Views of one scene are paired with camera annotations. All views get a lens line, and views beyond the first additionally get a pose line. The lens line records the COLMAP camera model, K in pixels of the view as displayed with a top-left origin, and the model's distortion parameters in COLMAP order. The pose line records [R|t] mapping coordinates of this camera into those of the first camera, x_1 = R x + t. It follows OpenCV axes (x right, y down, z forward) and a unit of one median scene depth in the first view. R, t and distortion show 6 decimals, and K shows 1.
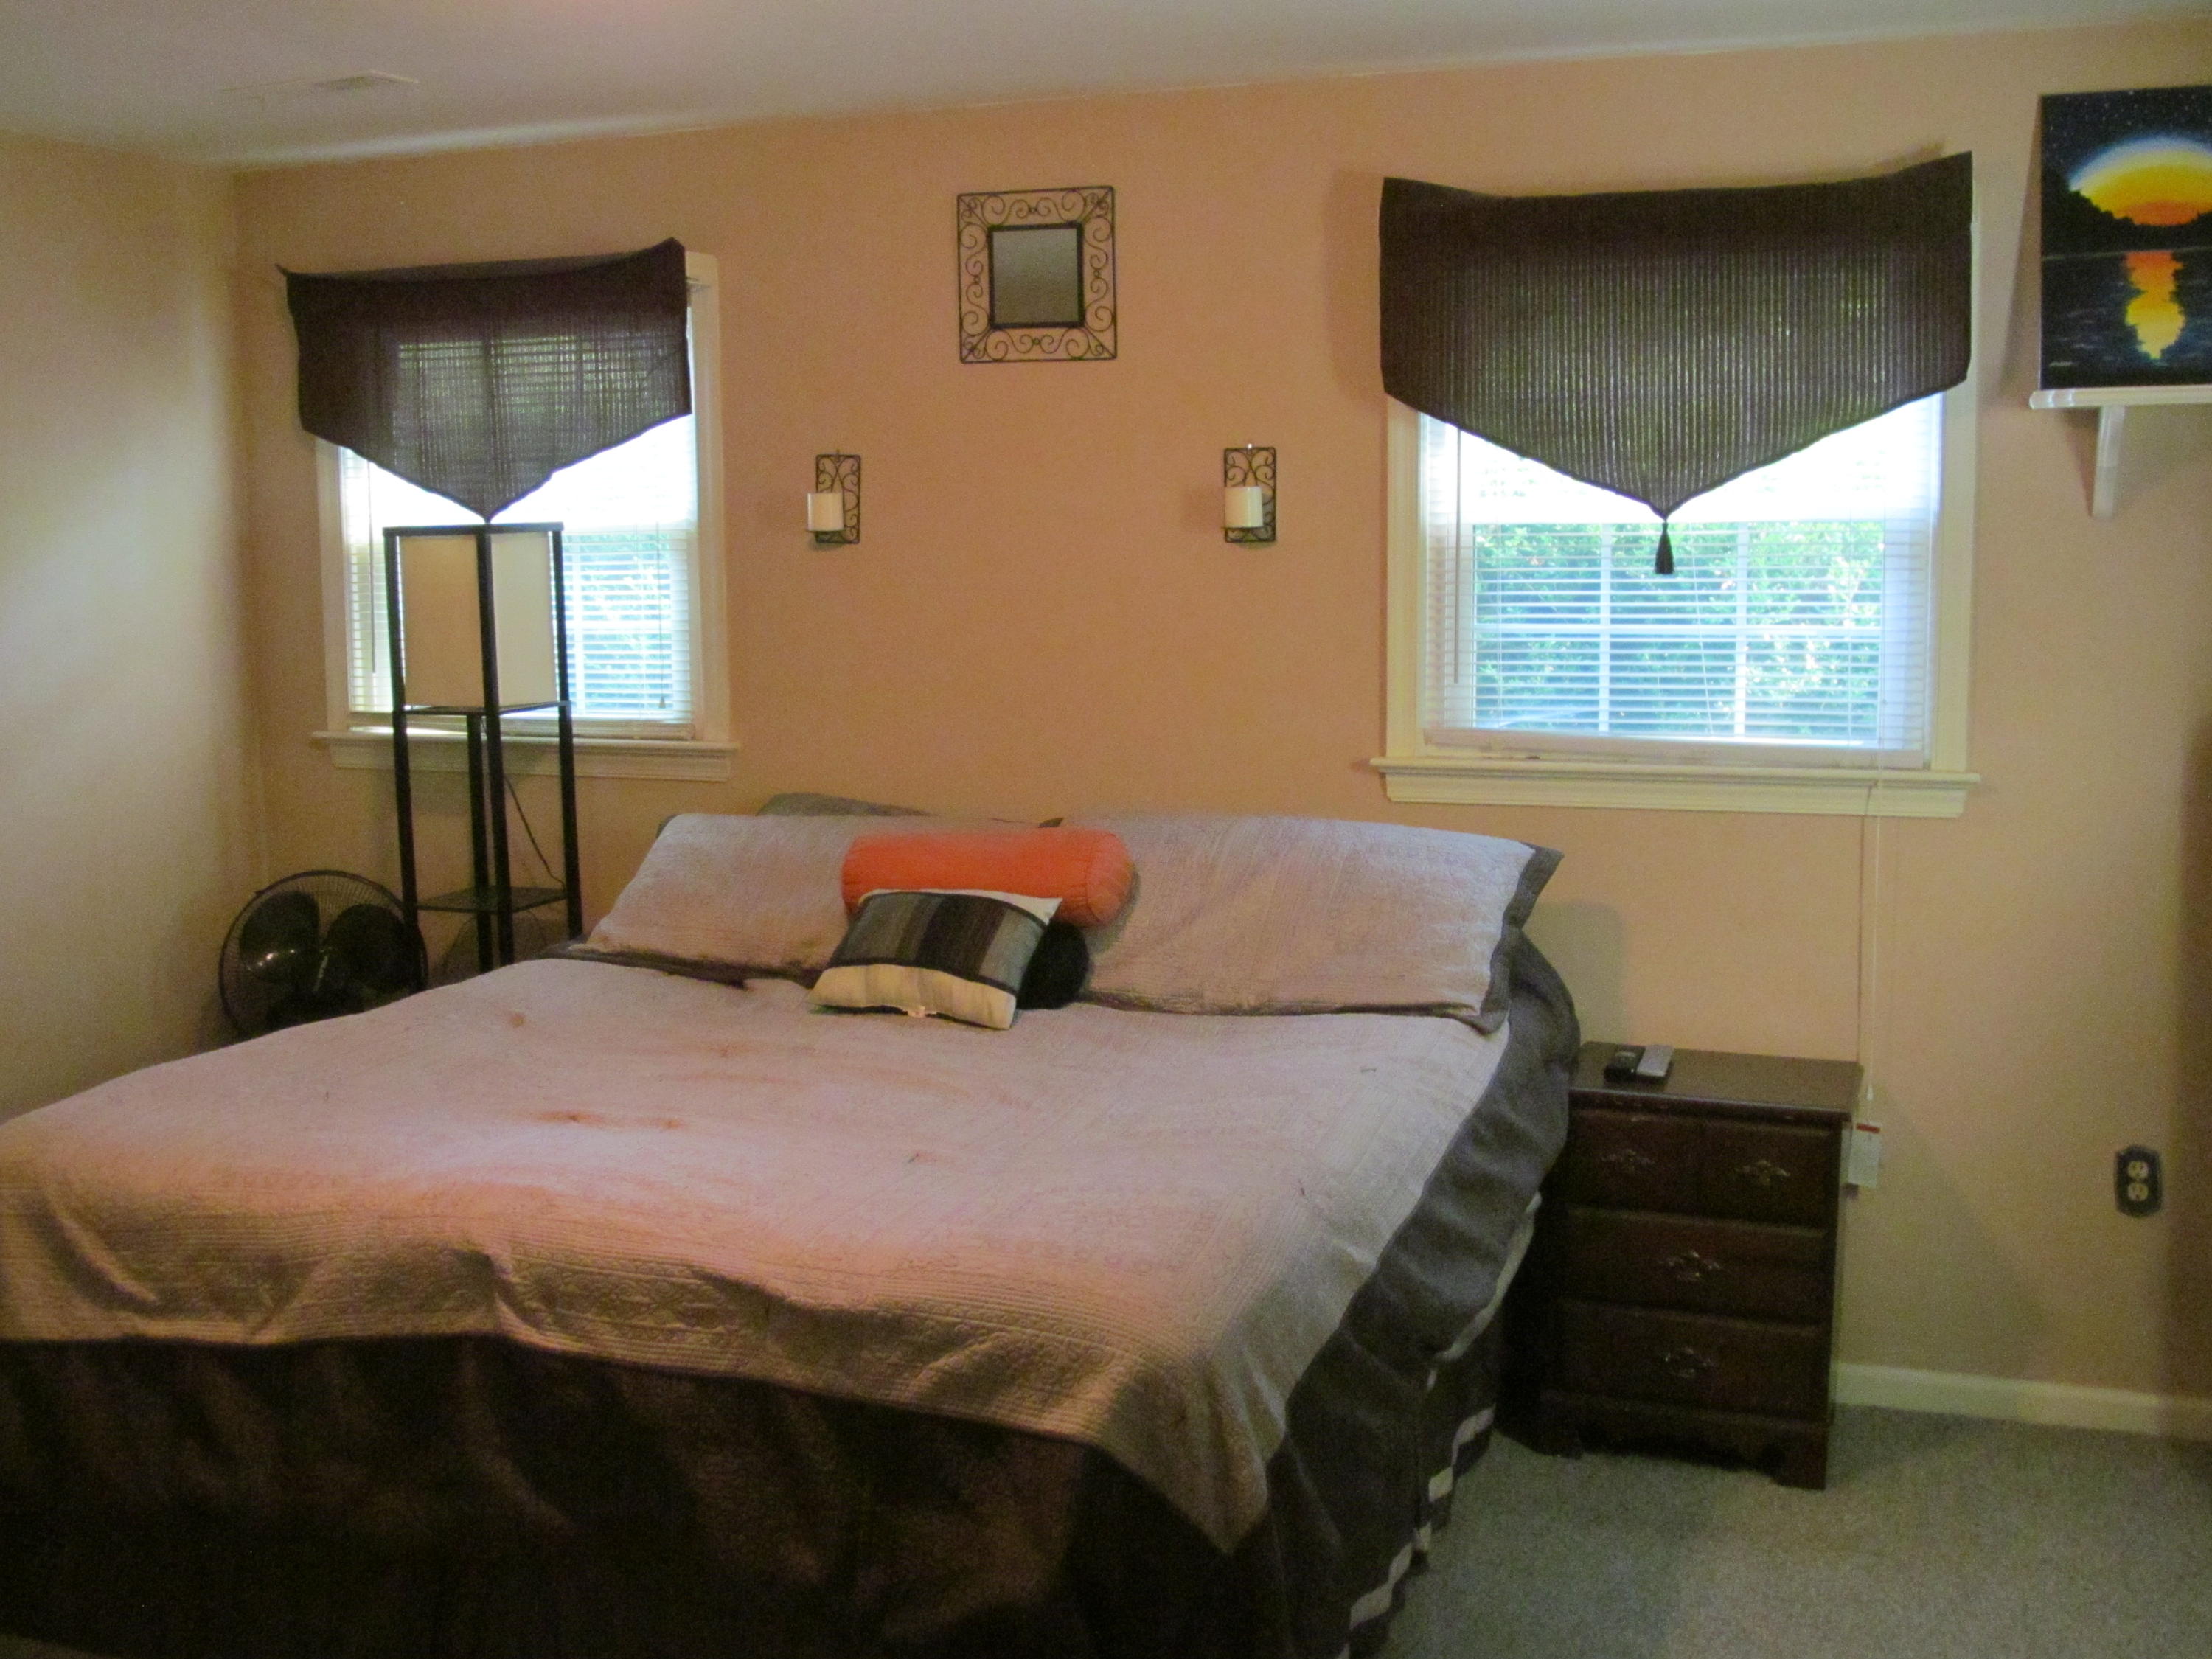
lens RADIAL K [[2349.7, 0, 1113.0], [0, 2349.7, 847.0], [0, 0, 1]] dist [-0.074121, 0.000000]
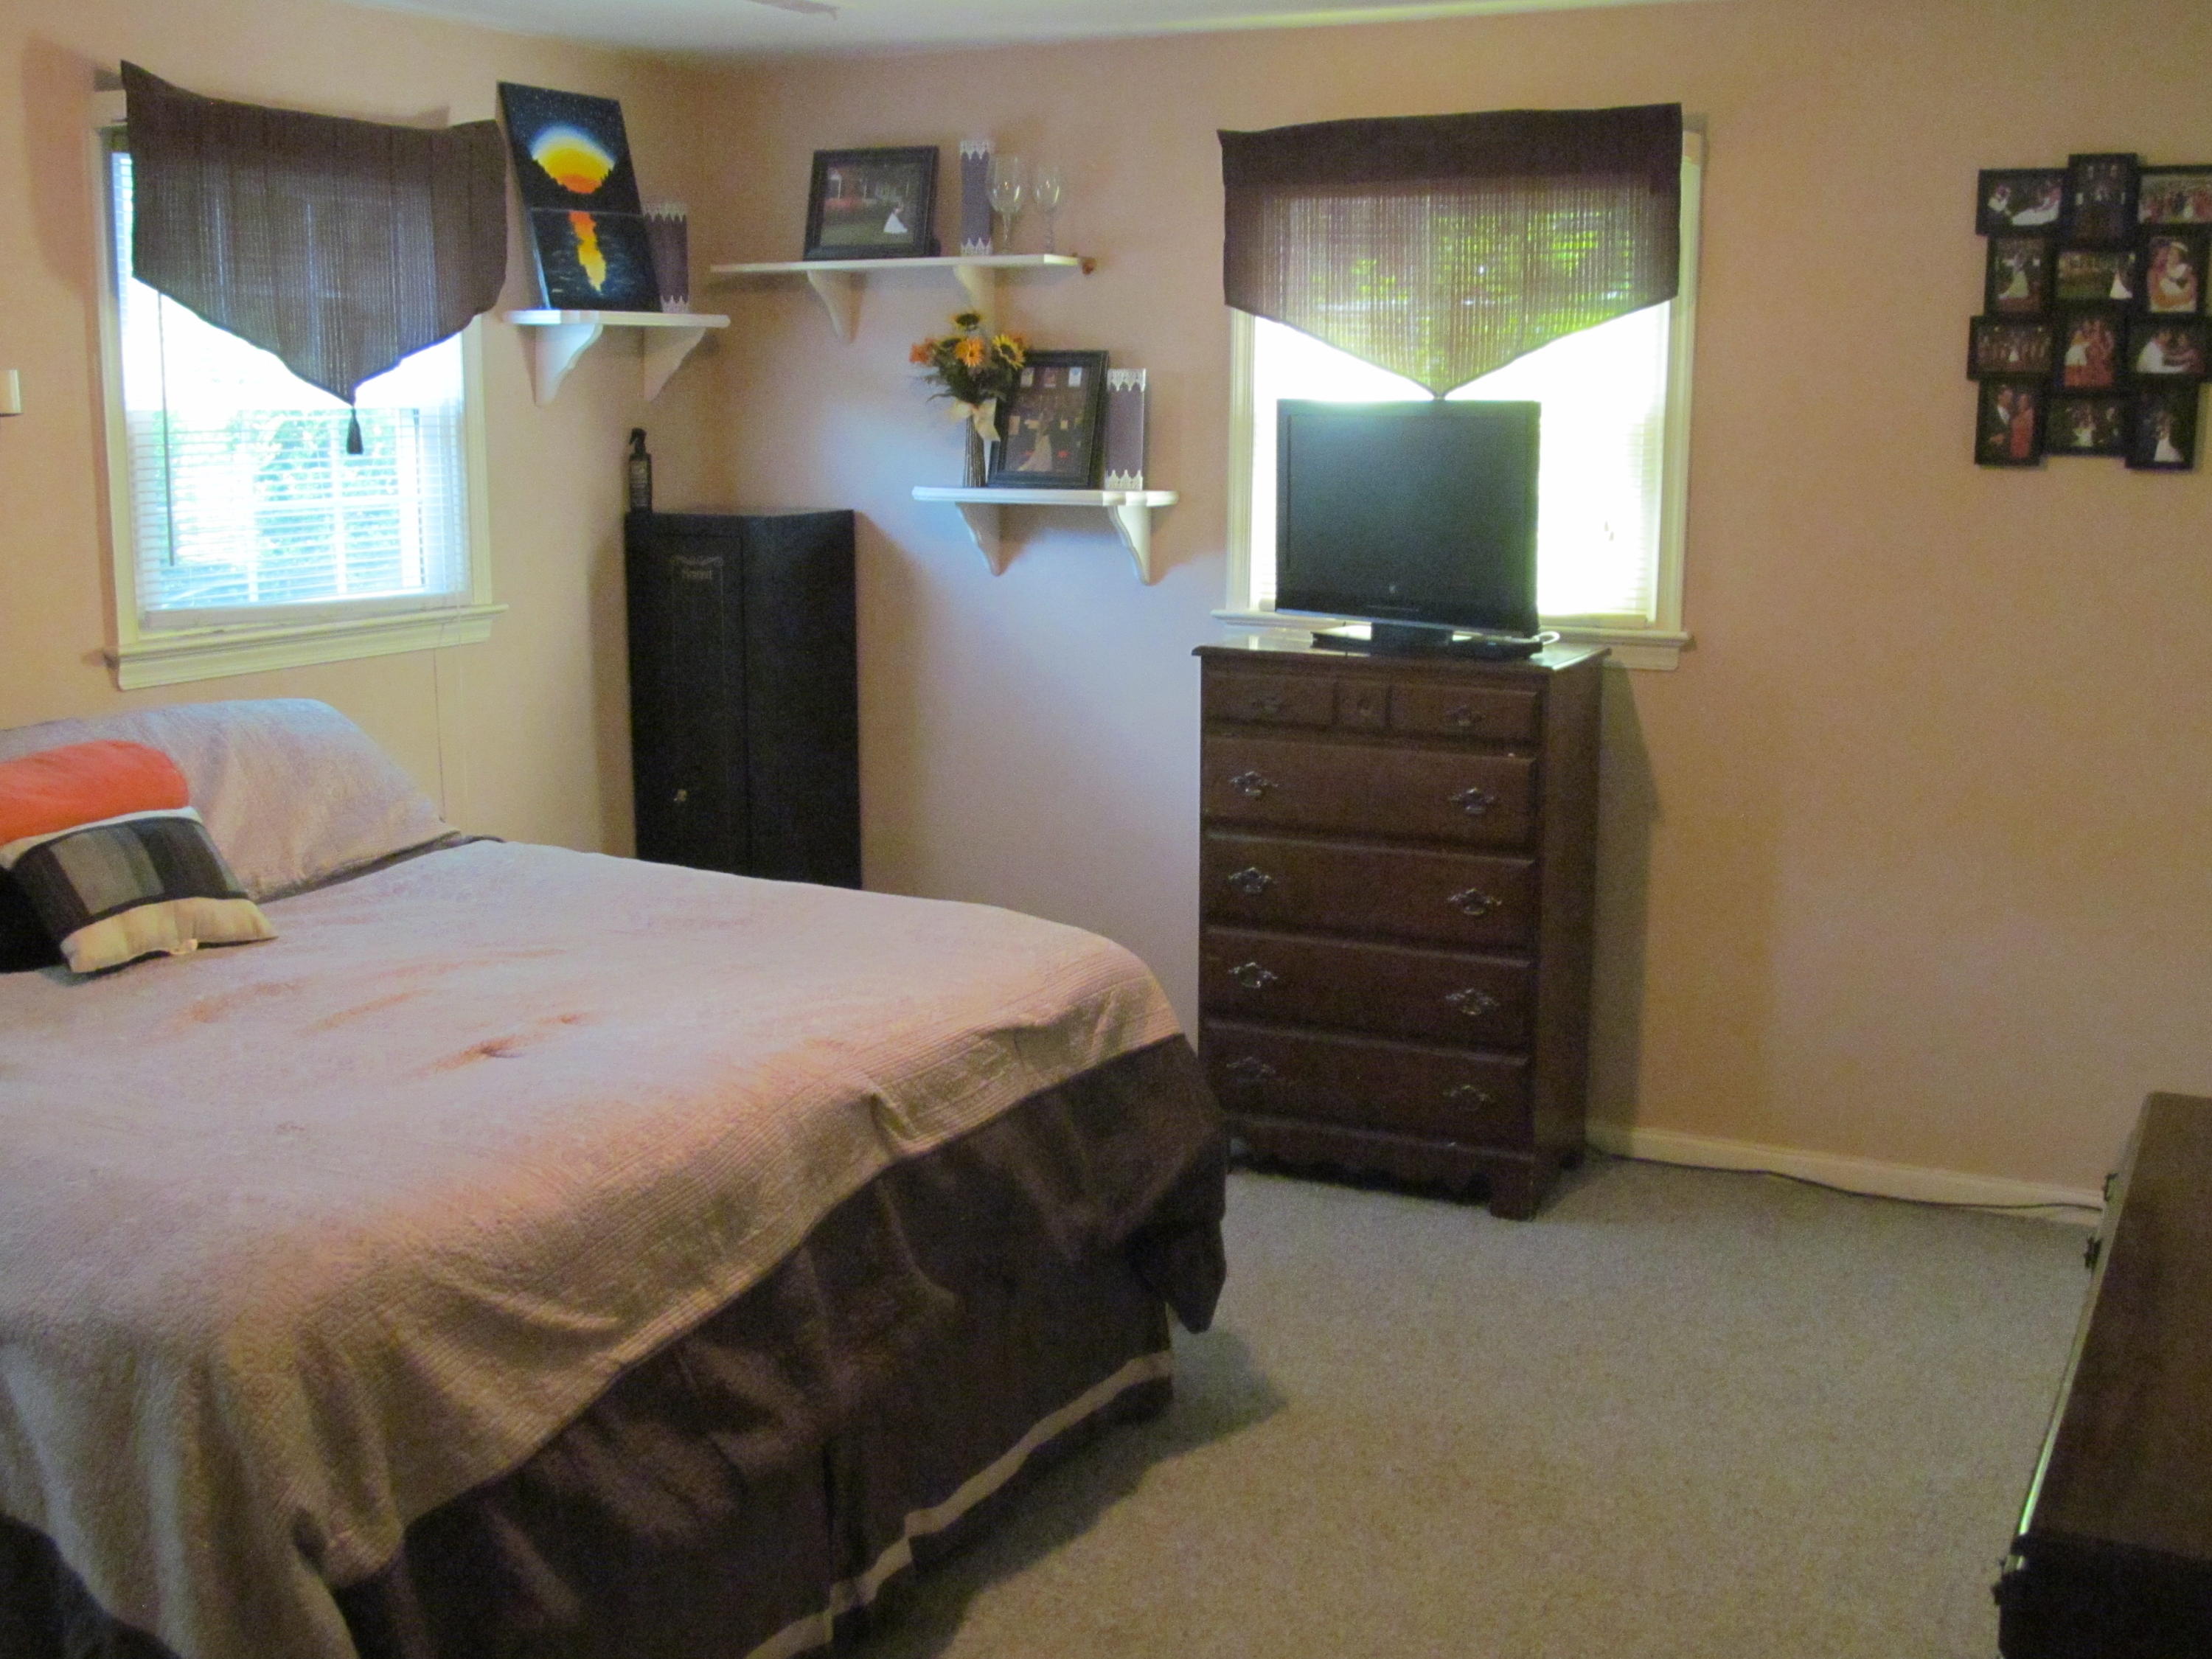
lens RADIAL K [[2349.7, 0, 1115.1], [0, 2349.7, 817.4], [0, 0, 1]] dist [-0.074121, 0.000000]
pose [[0.102504, -0.158394, 0.982041, -0.940541], [0.128800, 0.981044, 0.144789, -0.063336], [-0.986359, 0.111646, 0.120962, 0.554353]]
